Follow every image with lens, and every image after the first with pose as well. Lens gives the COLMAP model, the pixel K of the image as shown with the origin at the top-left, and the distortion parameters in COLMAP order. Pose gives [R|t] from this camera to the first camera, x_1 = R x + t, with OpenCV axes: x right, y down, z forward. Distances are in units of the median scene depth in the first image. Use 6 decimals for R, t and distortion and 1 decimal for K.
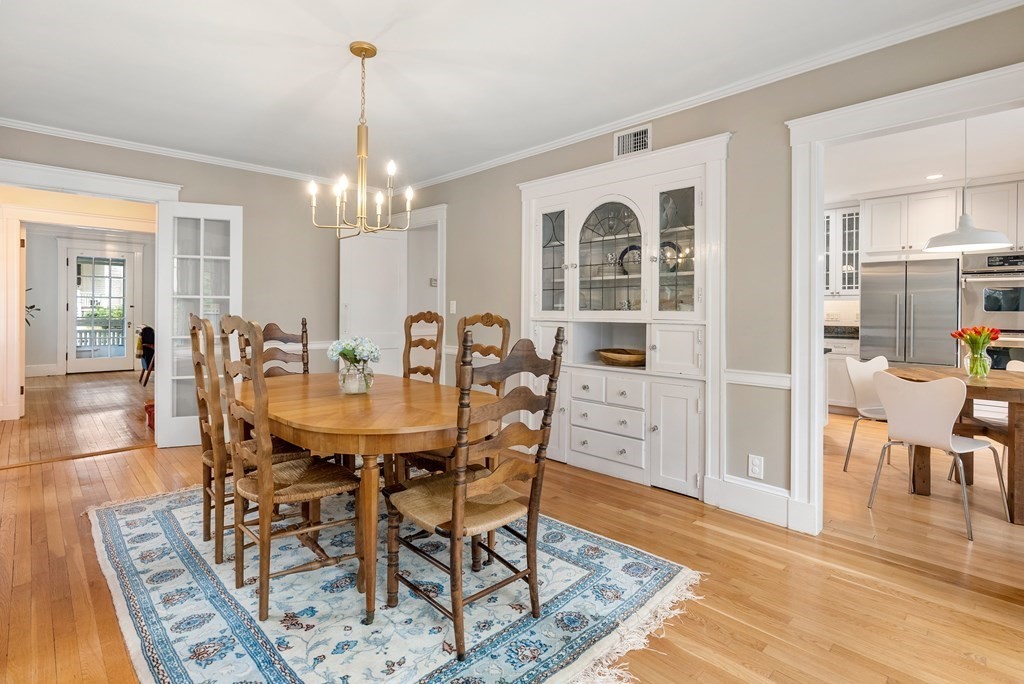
lens RADIAL K [[491.3, 0, 512.2], [0, 491.3, 311.7], [0, 0, 1]] dist [-0.004045, -0.000265]
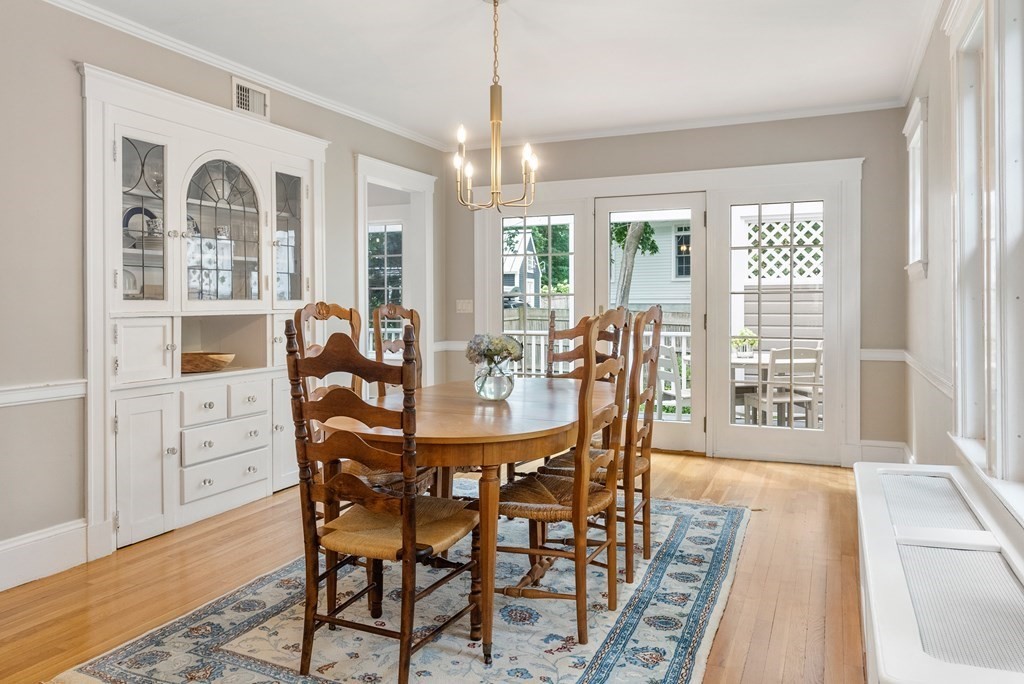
lens RADIAL K [[730.2, 0, 514.4], [0, 730.2, 305.0], [0, 0, 1]] dist [0.007579, 0.003136]
pose [[-0.370420, -0.008825, 0.928823, -1.172857], [0.003884, 0.999931, 0.011050, -0.006300], [-0.928856, 0.007701, -0.370360, 1.125618]]
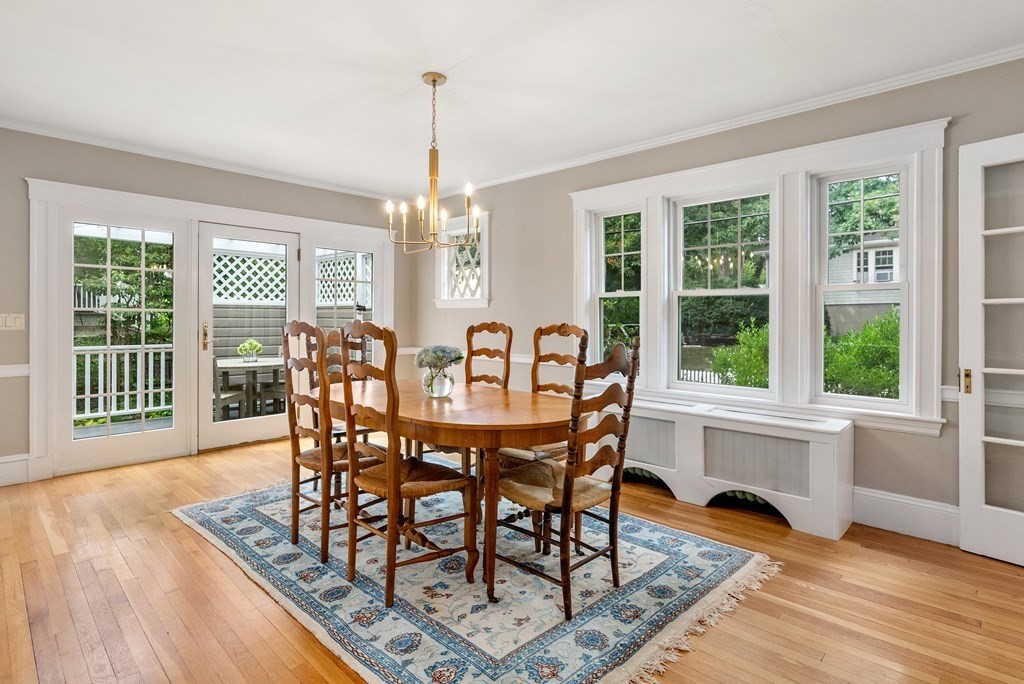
lens RADIAL K [[522.4, 0, 509.9], [0, 522.4, 315.1], [0, 0, 1]] dist [-0.001440, -0.000085]
pose [[-0.999743, -0.011833, -0.019357, -0.354045], [-0.011755, 0.999922, -0.004159, -0.004935], [0.019405, -0.003930, -0.999804, 1.683468]]
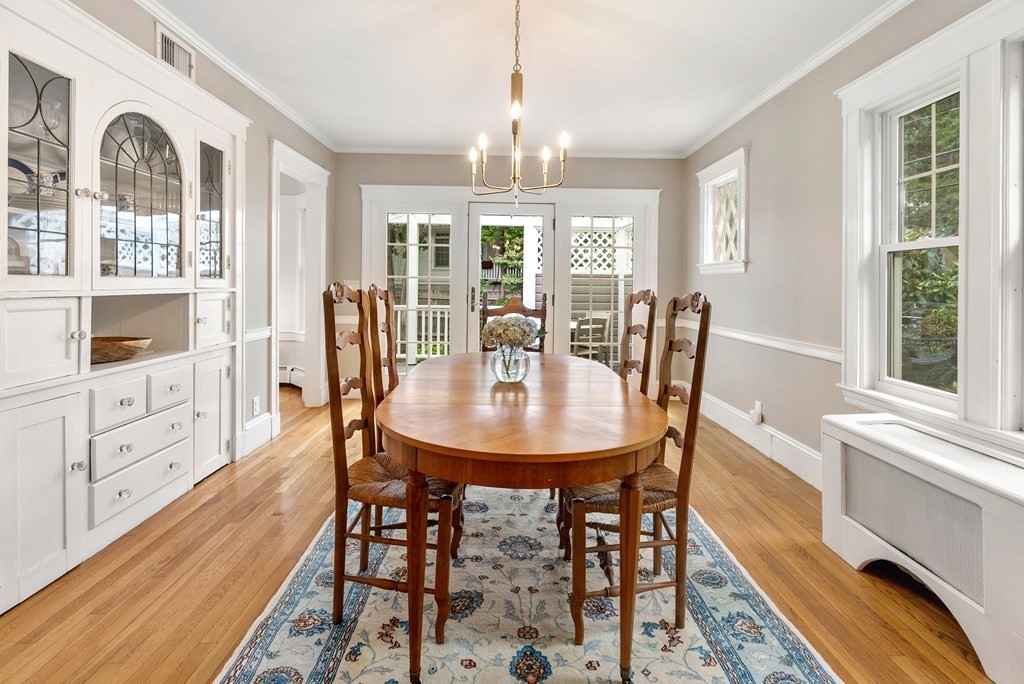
lens RADIAL K [[475.9, 0, 515.9], [0, 475.9, 287.3], [0, 0, 1]] dist [-0.002922, -0.000713]
pose [[-0.729651, -0.019685, 0.683536, -0.694791], [-0.014918, 0.999806, 0.012869, -0.005091], [-0.683657, -0.000807, -0.729803, 1.263380]]
